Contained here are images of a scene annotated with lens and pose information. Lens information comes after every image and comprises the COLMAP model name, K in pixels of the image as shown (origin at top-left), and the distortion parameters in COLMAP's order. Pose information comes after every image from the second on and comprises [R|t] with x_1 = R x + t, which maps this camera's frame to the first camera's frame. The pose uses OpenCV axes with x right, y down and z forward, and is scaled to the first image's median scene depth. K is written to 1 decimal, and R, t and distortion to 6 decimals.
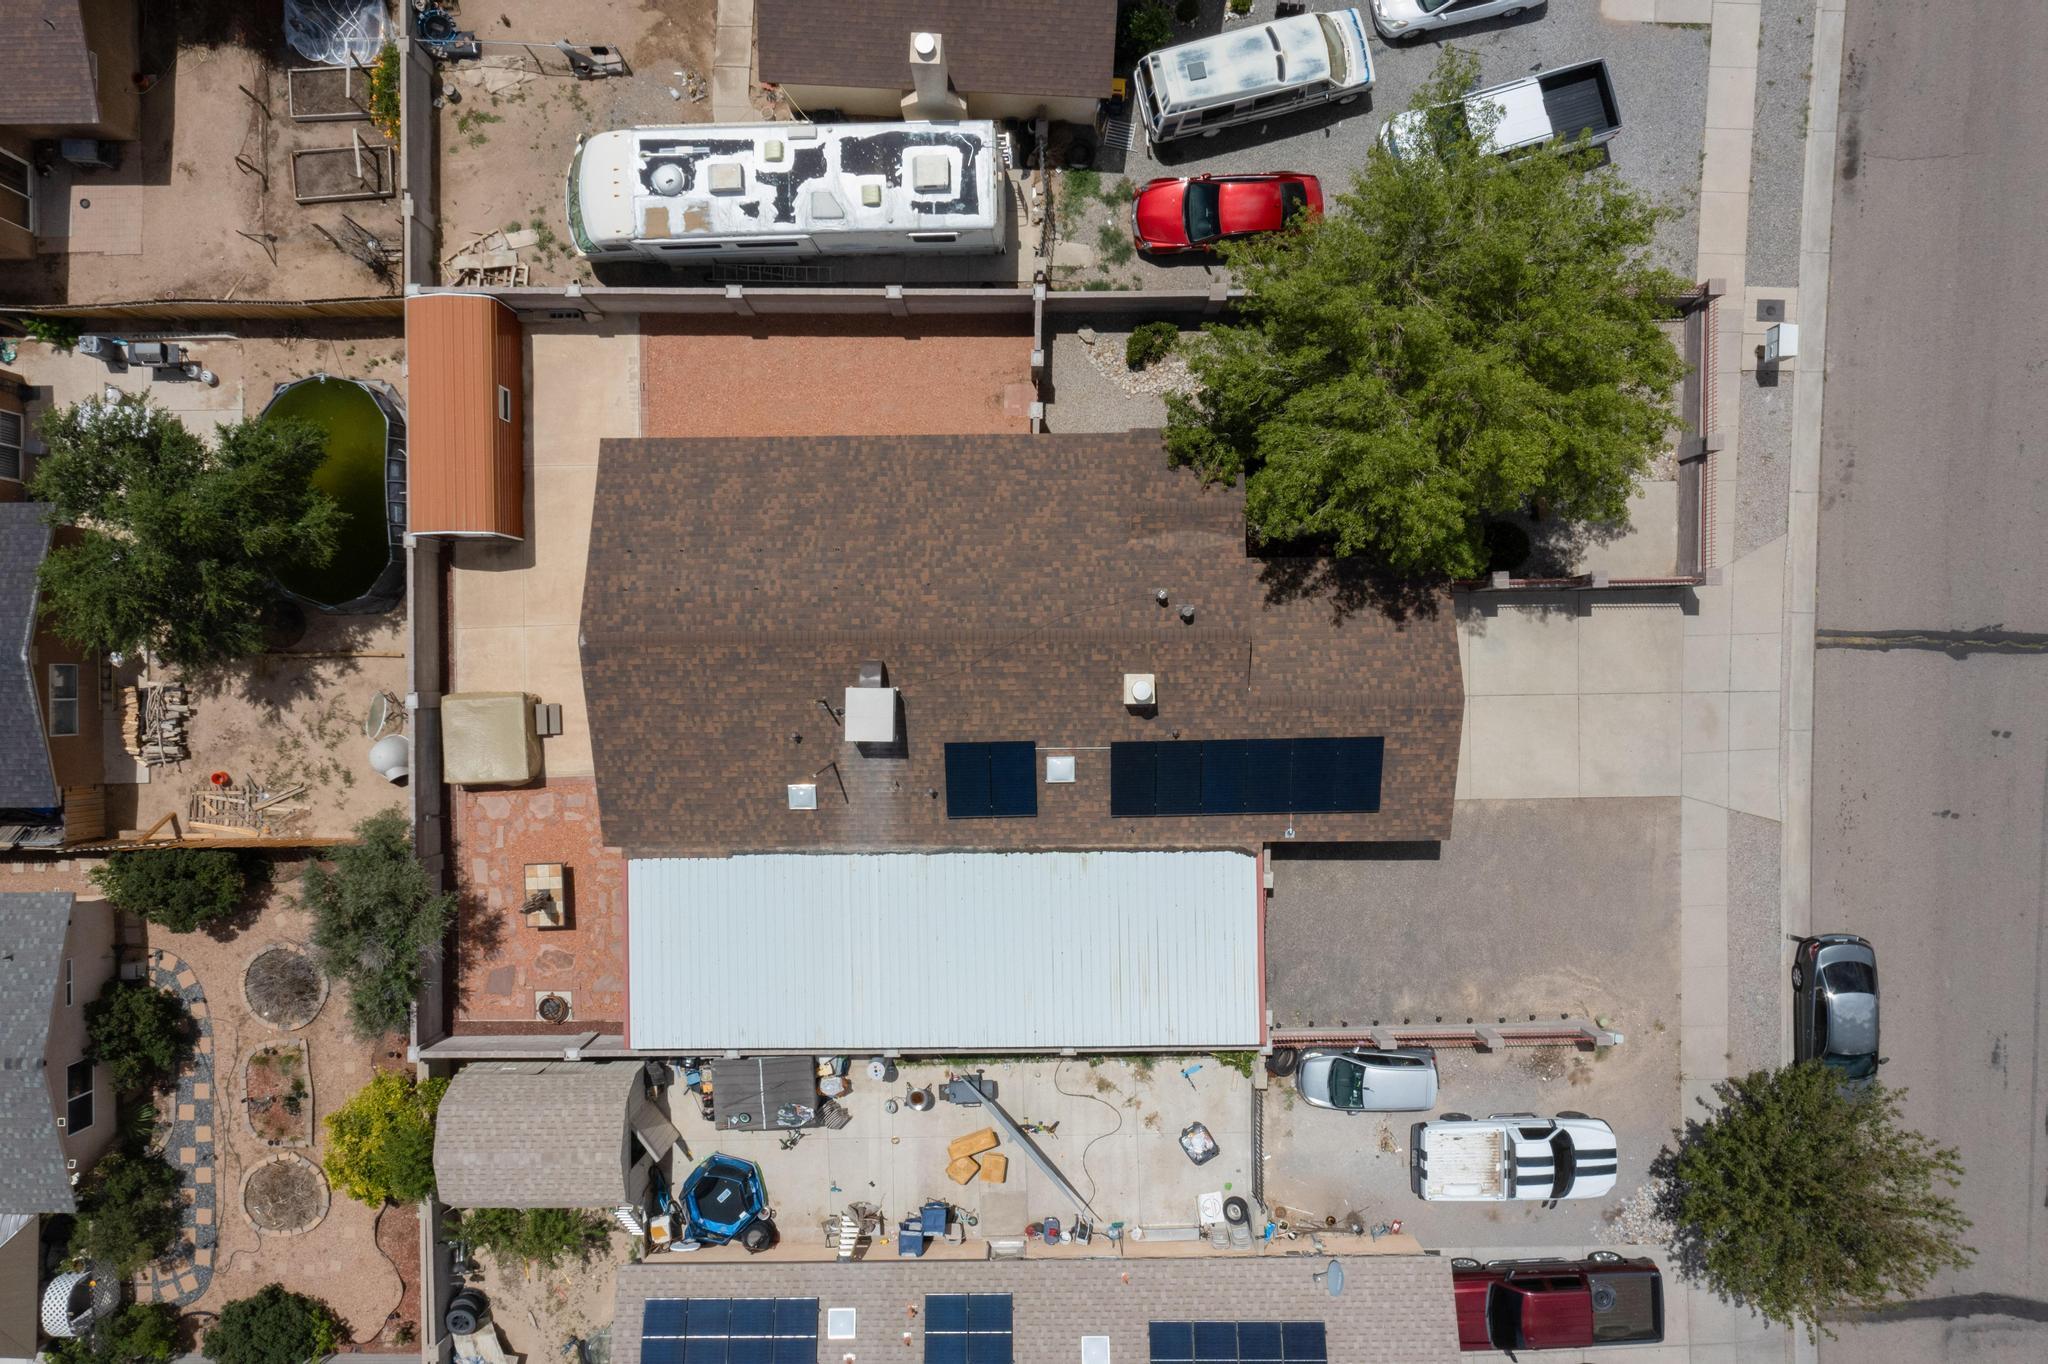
lens RADIAL K [[1643.4, 0, 1024.0], [0, 1643.4, 682.0], [0, 0, 1]] dist [-0.010987, 0.005018]
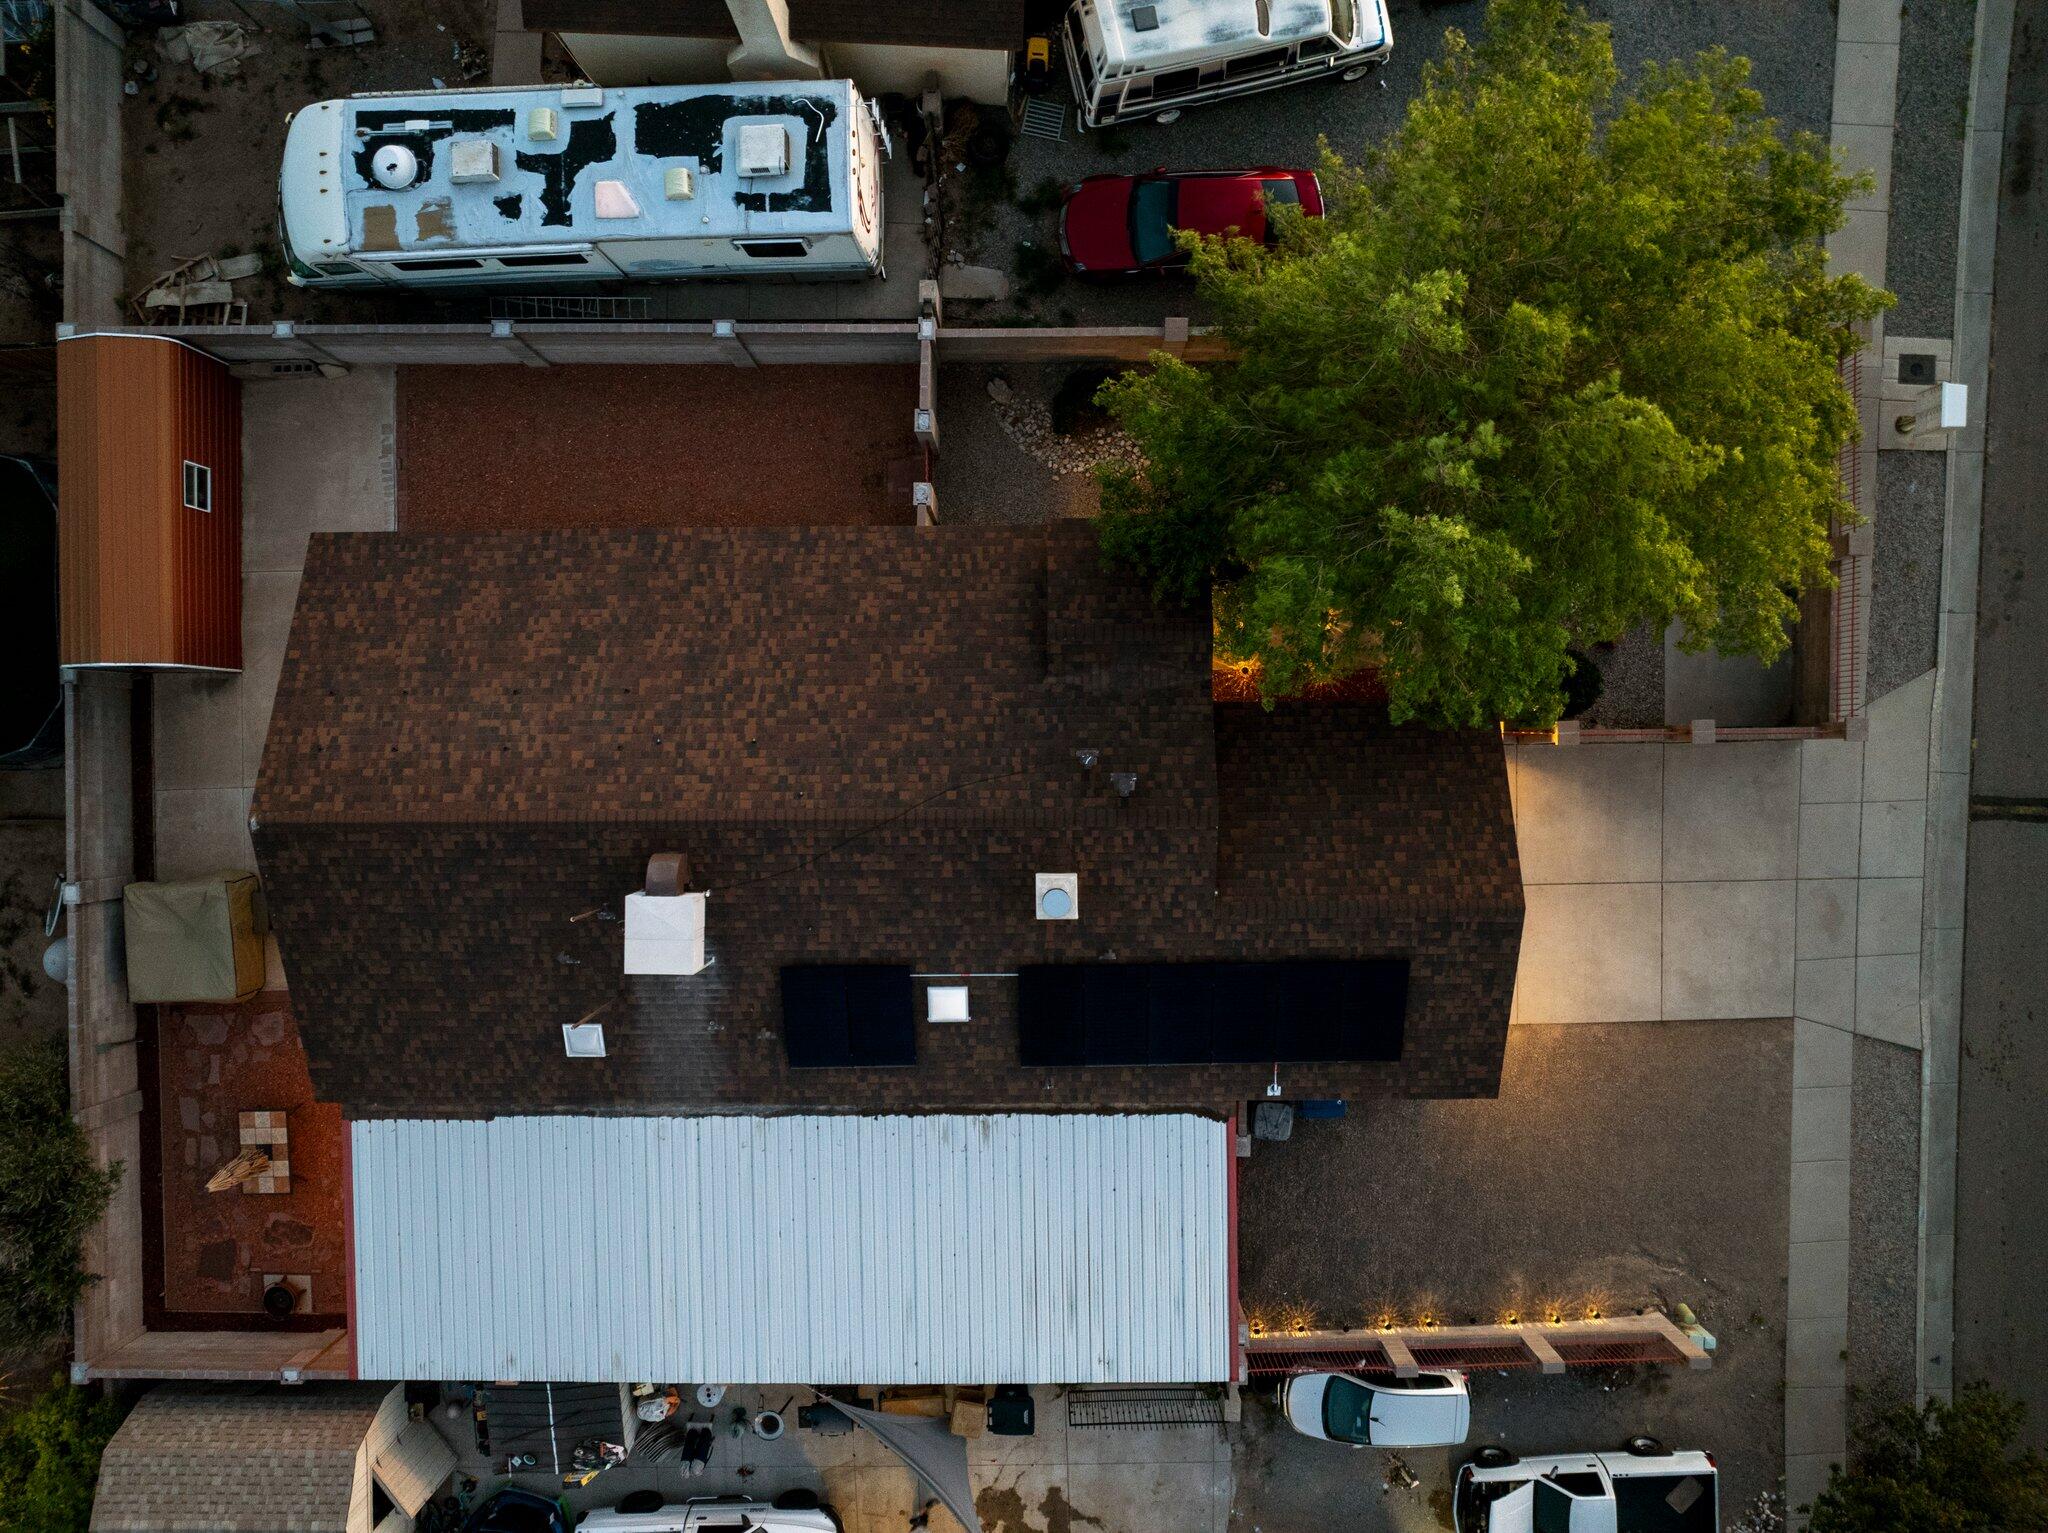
lens RADIAL K [[1433.2, 0, 1047.1], [0, 1433.2, 770.0], [0, 0, 1]] dist [-0.040142, -0.004186]
pose [[0.999987, 0.002439, 0.004417, 0.061685], [-0.002467, 0.999978, 0.006166, -0.050776], [-0.004402, -0.006177, 0.999971, 0.389402]]
